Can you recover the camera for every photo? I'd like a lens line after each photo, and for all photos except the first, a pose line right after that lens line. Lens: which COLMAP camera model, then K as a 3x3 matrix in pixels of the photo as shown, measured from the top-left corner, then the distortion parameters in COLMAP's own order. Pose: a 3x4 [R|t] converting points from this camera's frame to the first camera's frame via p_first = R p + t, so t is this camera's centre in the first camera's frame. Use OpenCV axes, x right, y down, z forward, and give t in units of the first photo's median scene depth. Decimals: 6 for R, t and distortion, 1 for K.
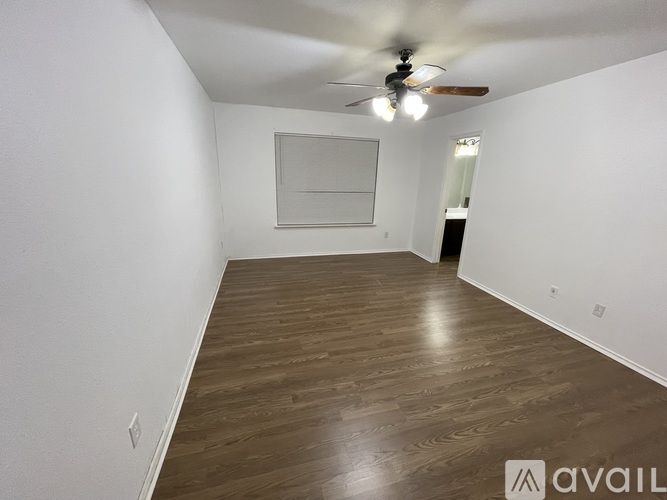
lens RADIAL K [[267.8, 0, 333.5], [0, 267.8, 250.0], [0, 0, 1]] dist [0.000241, 0.000056]
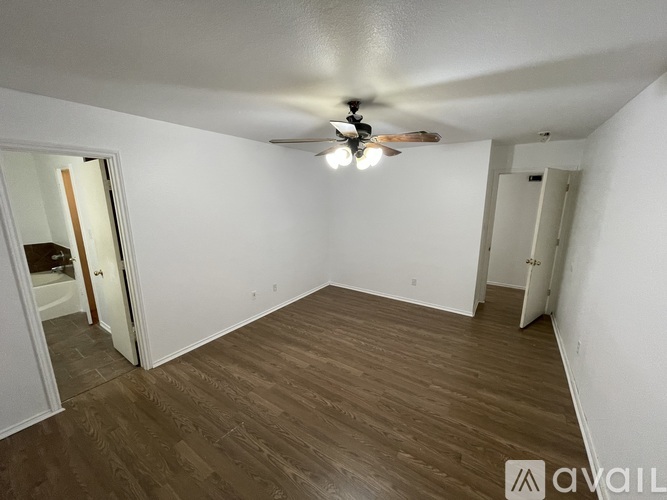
lens RADIAL K [[267.8, 0, 333.5], [0, 267.8, 250.0], [0, 0, 1]] dist [0.000241, 0.000056]
pose [[-0.650442, -0.179873, 0.737950, -0.447789], [0.191311, 0.901436, 0.388347, -0.577224], [-0.735068, 0.393775, -0.551920, 1.602406]]
